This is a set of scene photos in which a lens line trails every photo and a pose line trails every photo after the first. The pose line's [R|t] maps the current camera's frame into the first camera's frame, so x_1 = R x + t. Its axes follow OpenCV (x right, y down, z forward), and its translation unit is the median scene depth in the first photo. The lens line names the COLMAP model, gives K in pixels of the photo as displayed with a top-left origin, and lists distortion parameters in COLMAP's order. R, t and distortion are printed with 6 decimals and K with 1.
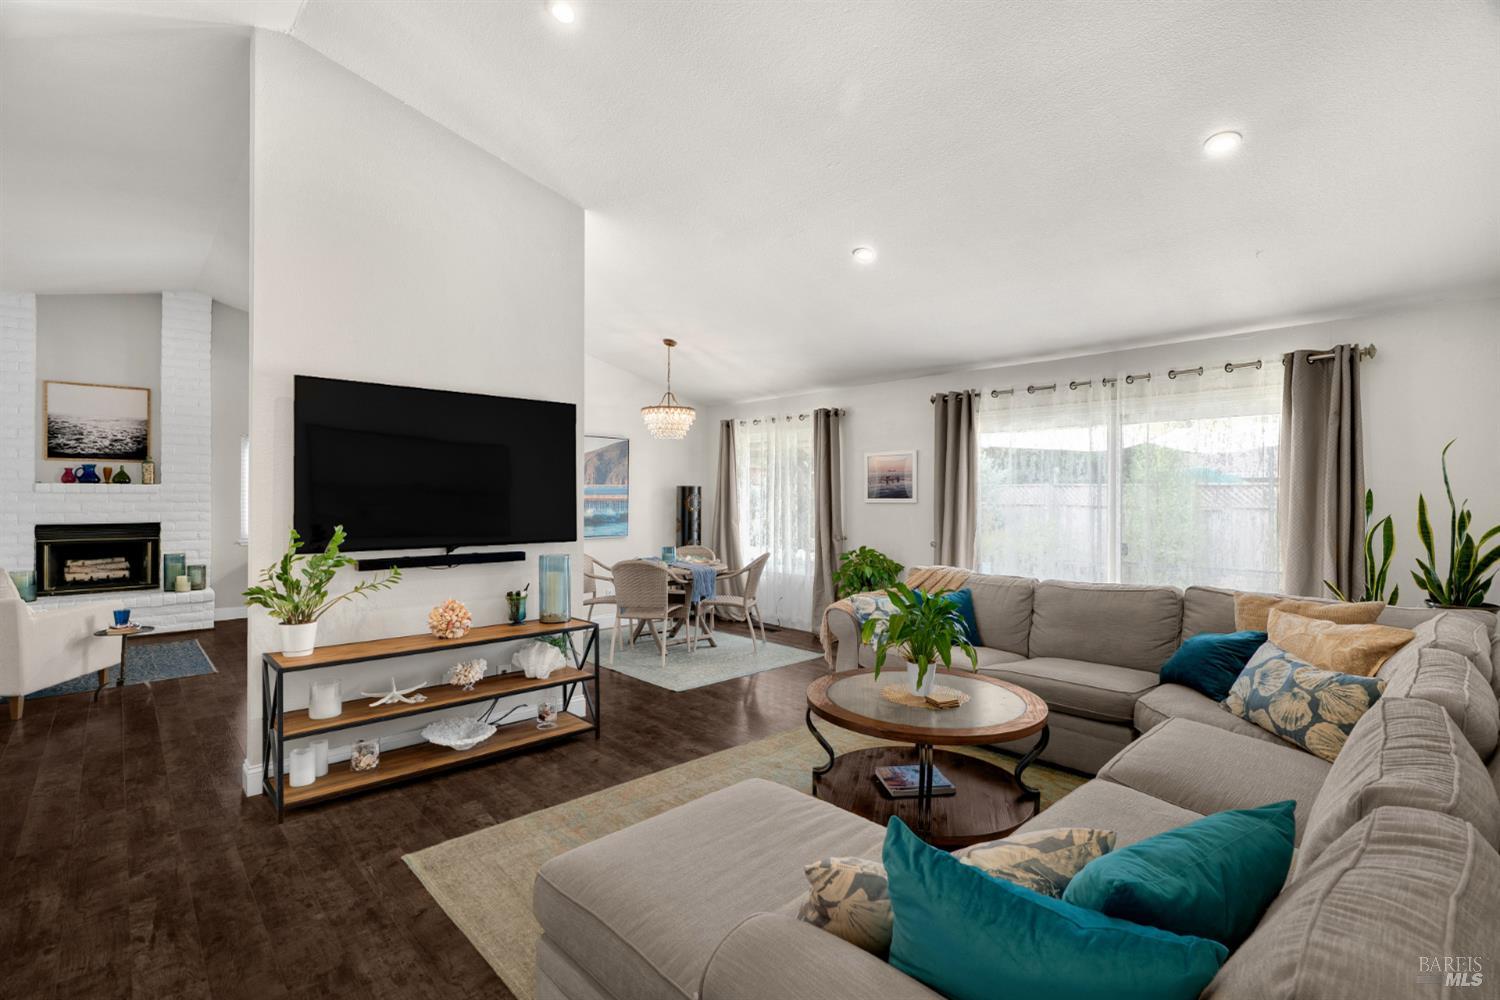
lens RADIAL K [[677.8, 0, 746.5], [0, 677.8, 499.0], [0, 0, 1]] dist [-0.000152, -0.000001]
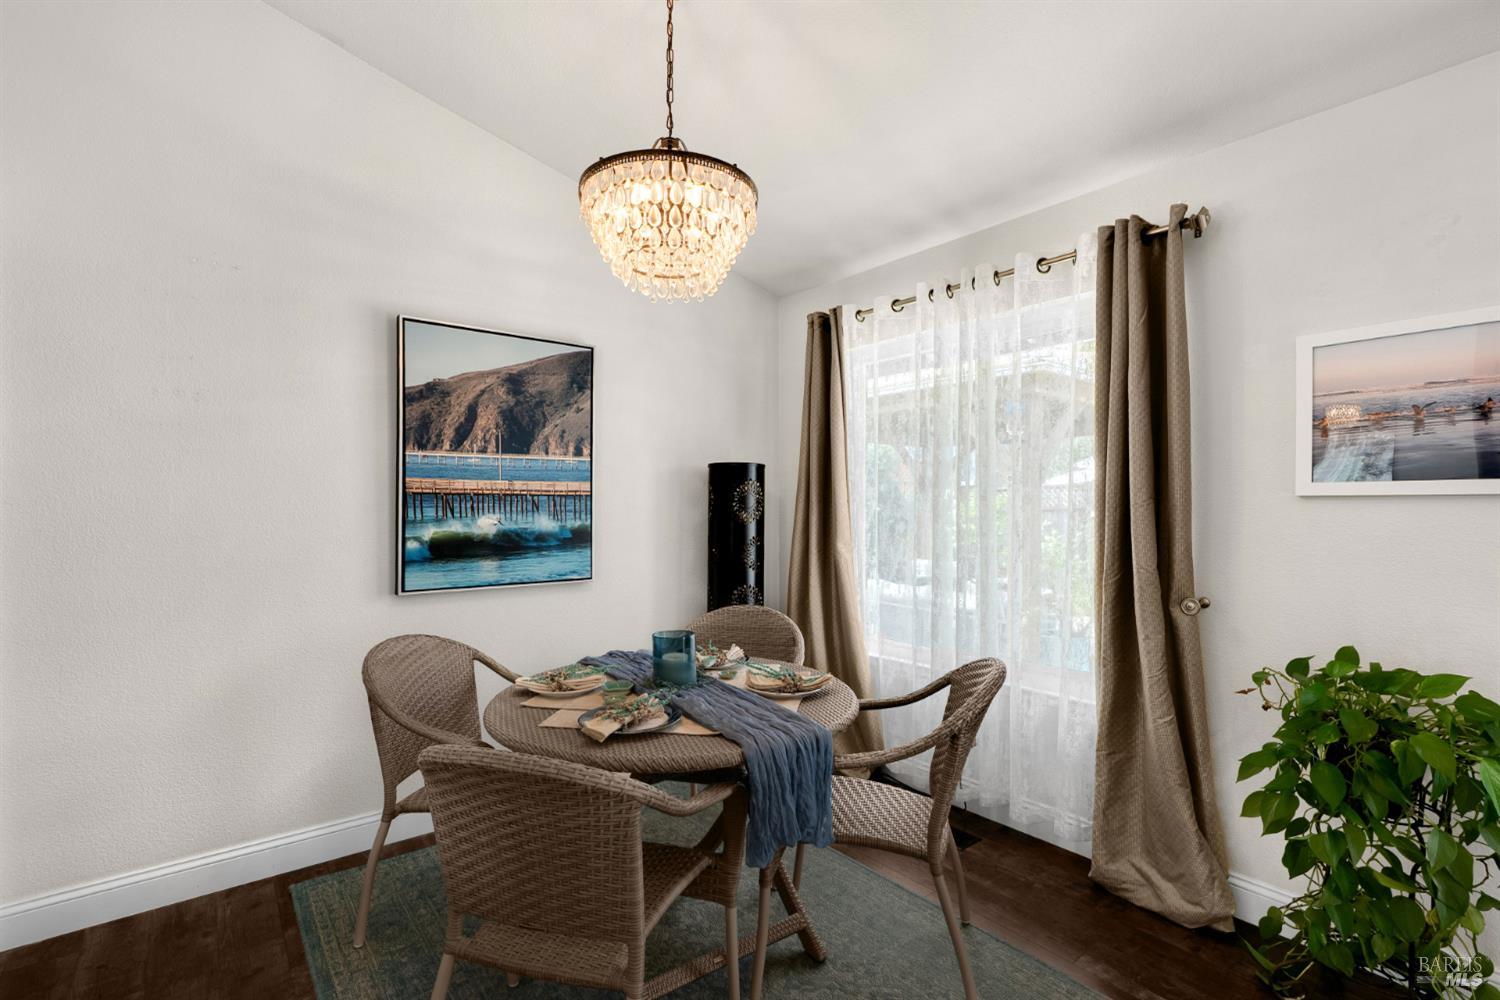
lens RADIAL K [[677.8, 0, 748.0], [0, 677.8, 501.2], [0, 0, 1]] dist [-0.000152, -0.000001]
pose [[0.997687, 0.002061, -0.067949, -0.050339], [-0.002211, 0.999995, -0.002141, 0.006569], [0.067944, 0.002286, 0.997687, 0.594404]]
